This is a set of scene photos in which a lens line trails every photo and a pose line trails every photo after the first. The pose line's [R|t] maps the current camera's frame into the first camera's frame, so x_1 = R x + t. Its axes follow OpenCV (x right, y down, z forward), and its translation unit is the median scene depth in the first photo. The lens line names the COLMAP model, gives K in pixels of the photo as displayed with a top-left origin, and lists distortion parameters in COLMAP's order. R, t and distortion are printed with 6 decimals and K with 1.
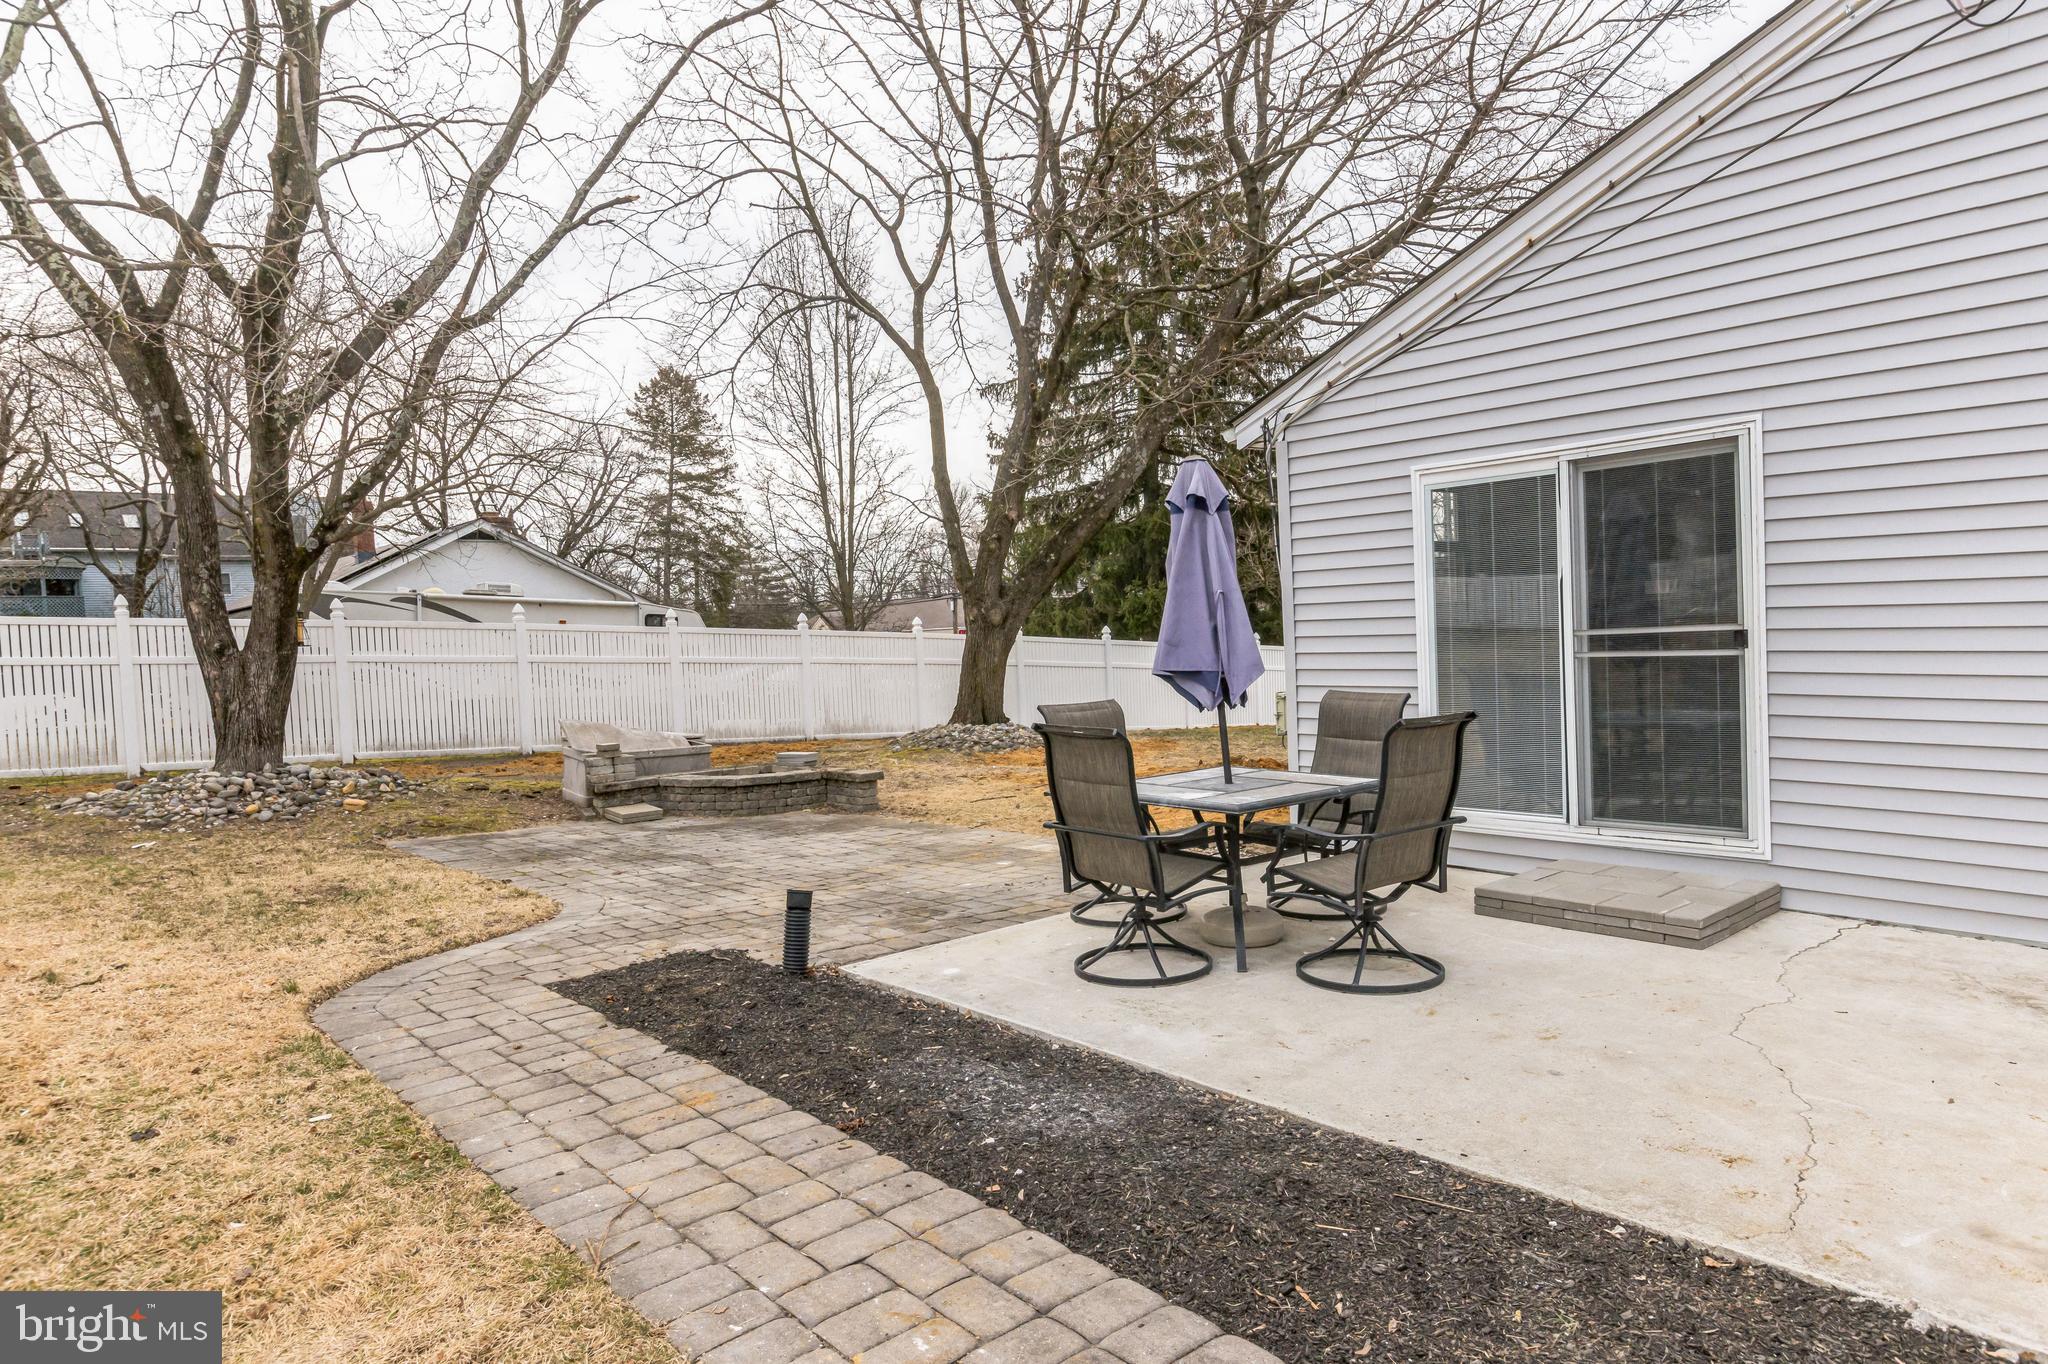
lens RADIAL K [[1288.7, 0, 1024.0], [0, 1288.7, 682.0], [0, 0, 1]] dist [-0.002450, -0.000488]
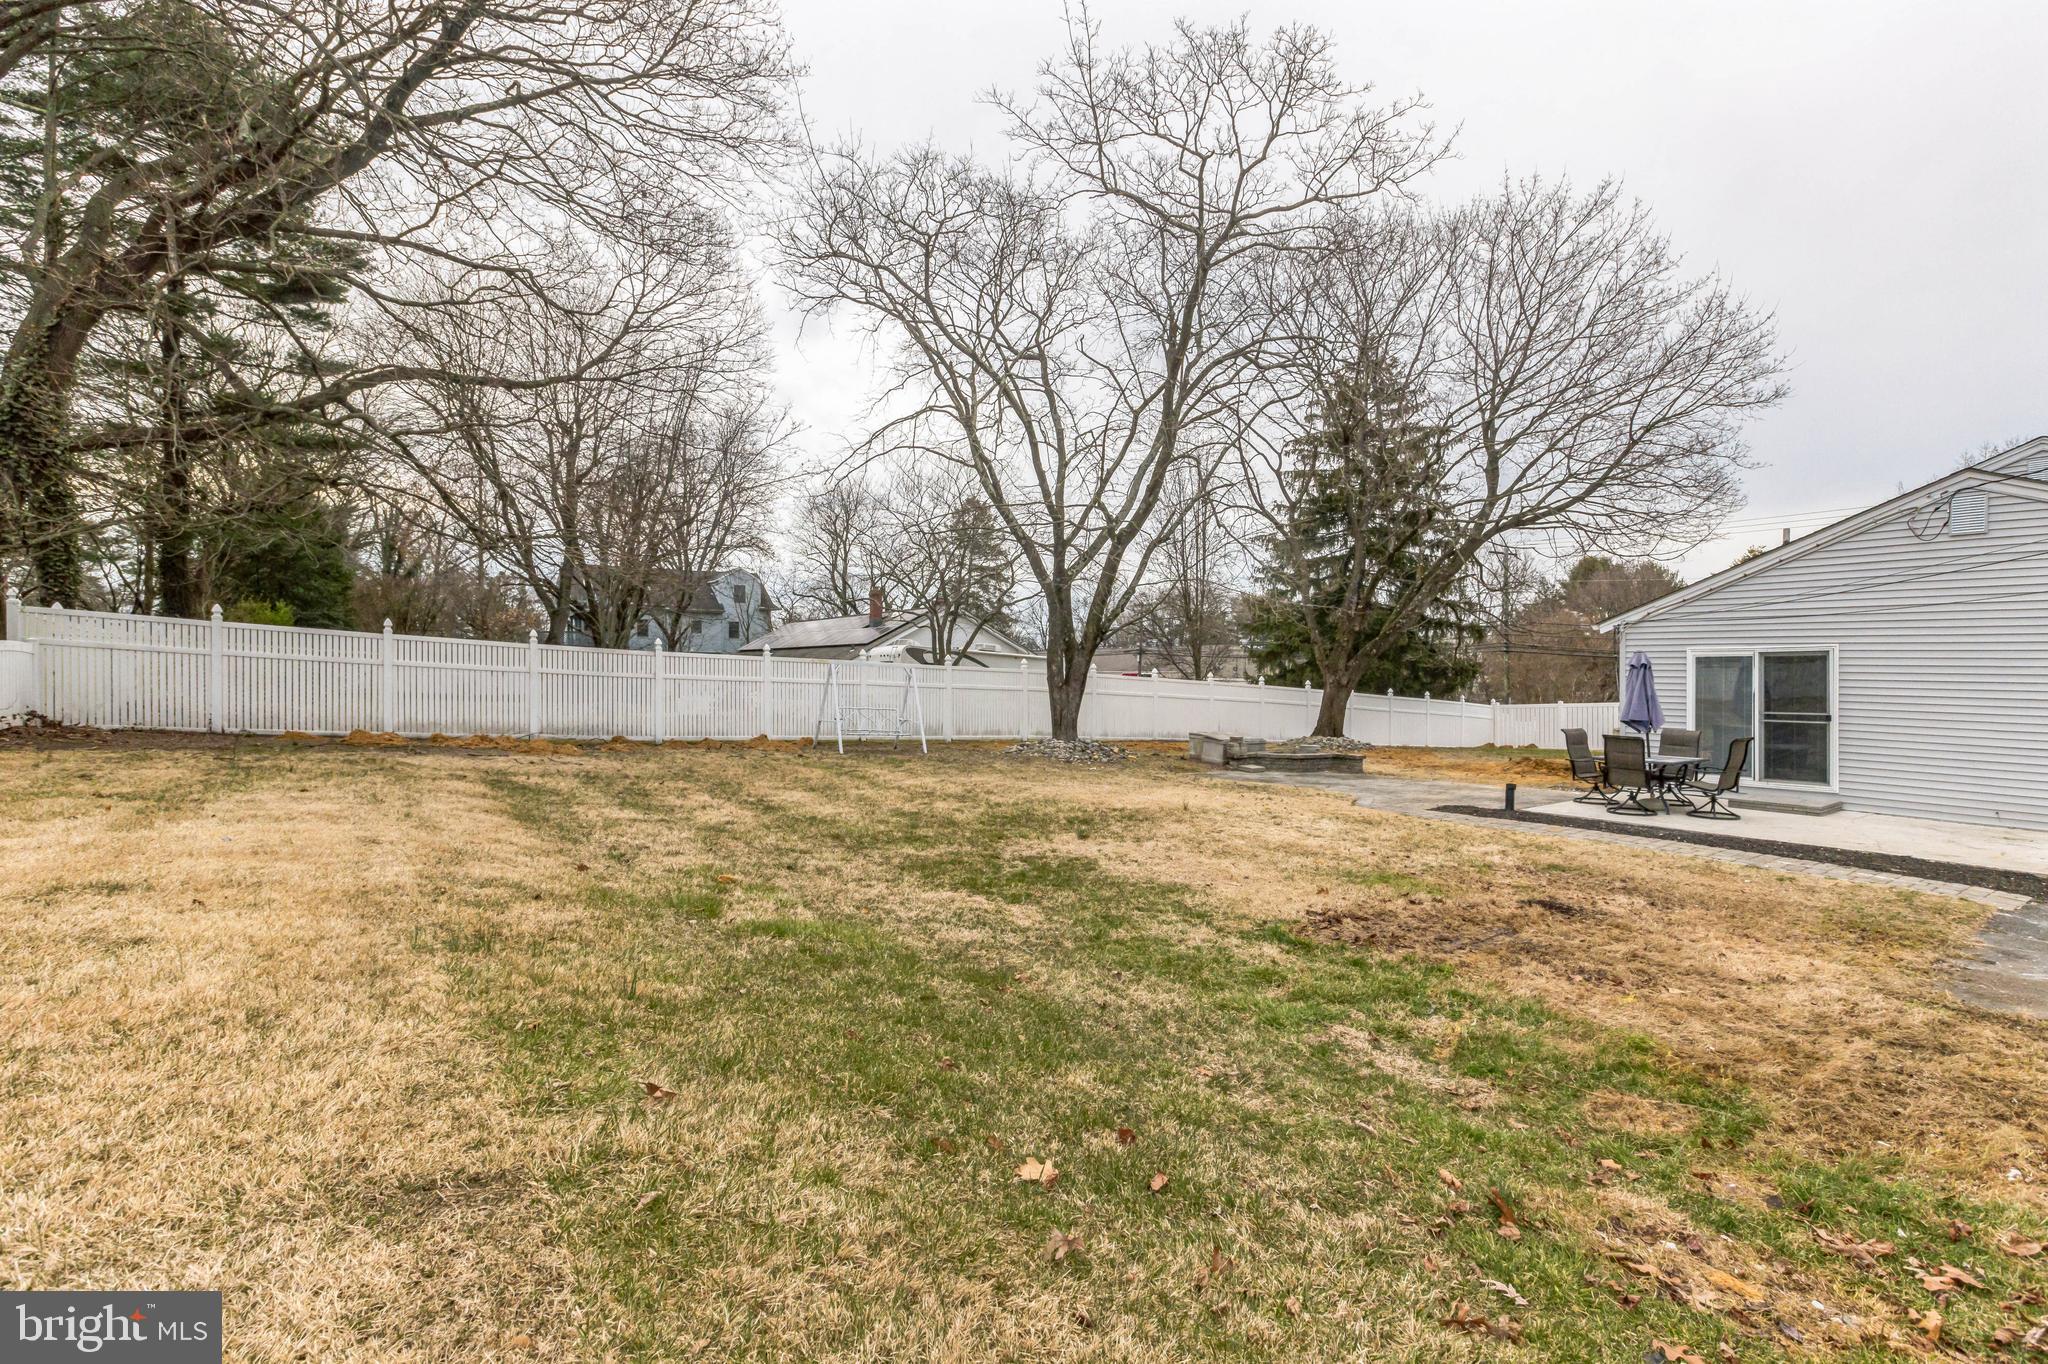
lens RADIAL K [[953.0, 0, 1013.9], [0, 953.0, 694.3], [0, 0, 1]] dist [0.004713, -0.000181]
pose [[0.995527, 0.042614, -0.084319, -0.828625], [-0.043514, 0.999014, -0.008862, 0.008791], [0.083858, 0.012492, 0.996399, -0.991543]]
